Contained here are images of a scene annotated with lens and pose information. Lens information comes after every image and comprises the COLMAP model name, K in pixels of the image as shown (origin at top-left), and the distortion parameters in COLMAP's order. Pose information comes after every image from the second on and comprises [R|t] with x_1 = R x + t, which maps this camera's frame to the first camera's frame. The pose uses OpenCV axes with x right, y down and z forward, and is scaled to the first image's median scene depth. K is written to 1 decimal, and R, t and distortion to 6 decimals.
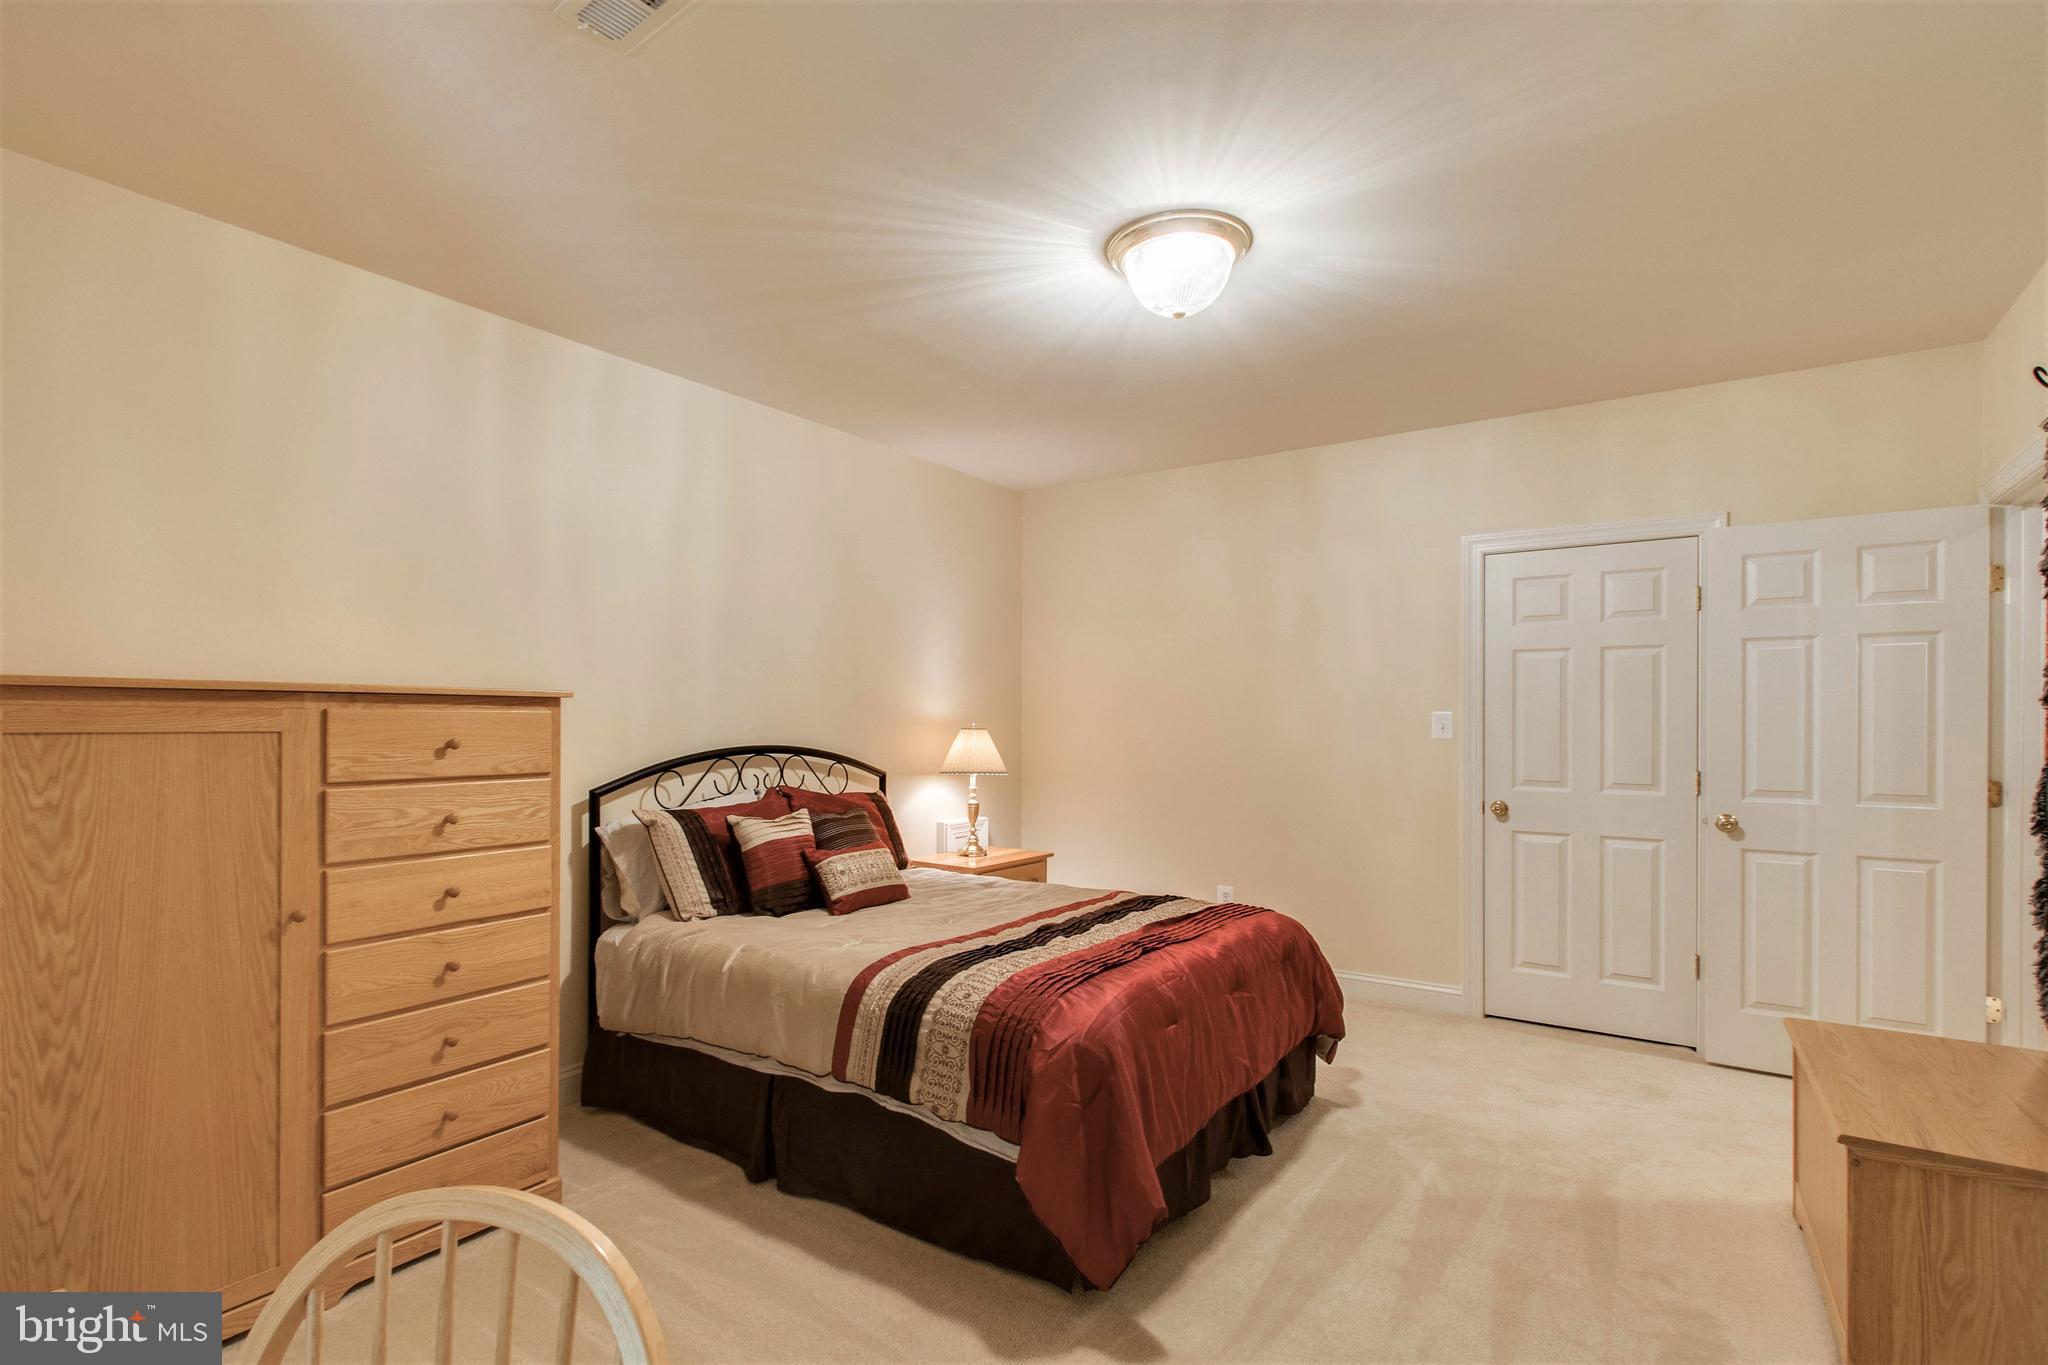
lens RADIAL K [[946.1, 0, 1017.3], [0, 946.1, 701.1], [0, 0, 1]] dist [0.005223, 0.000327]
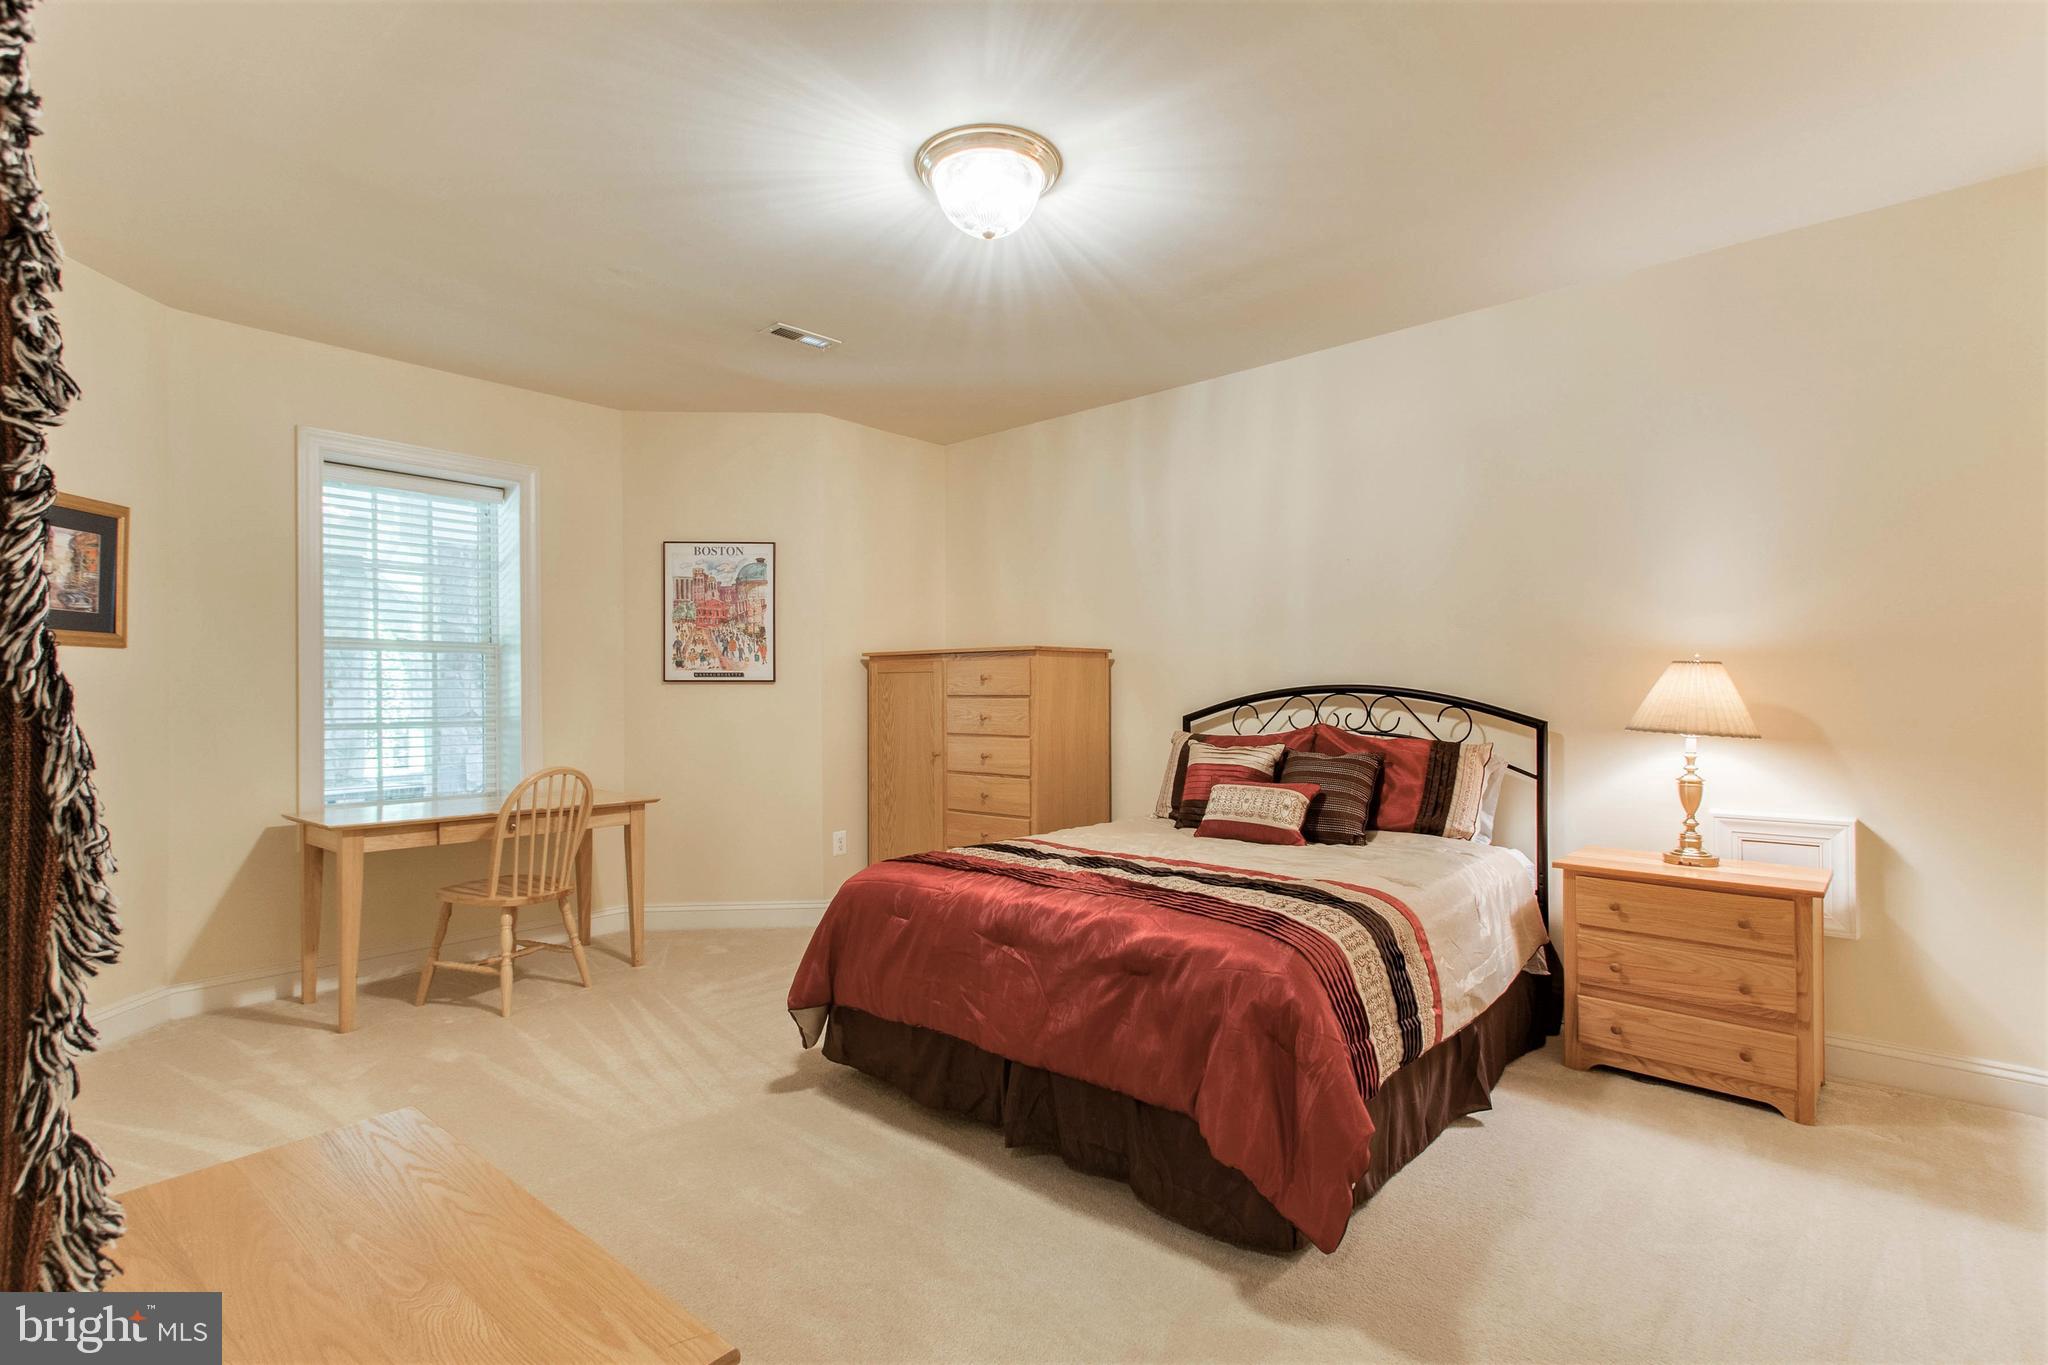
lens RADIAL K [[946.1, 0, 1017.7], [0, 946.1, 686.1], [0, 0, 1]] dist [0.005223, 0.000327]
pose [[-0.109598, -0.005757, -0.993959, 0.748528], [0.025475, 0.999638, -0.008599, 0.046860], [0.993650, -0.026264, -0.109411, 0.744425]]
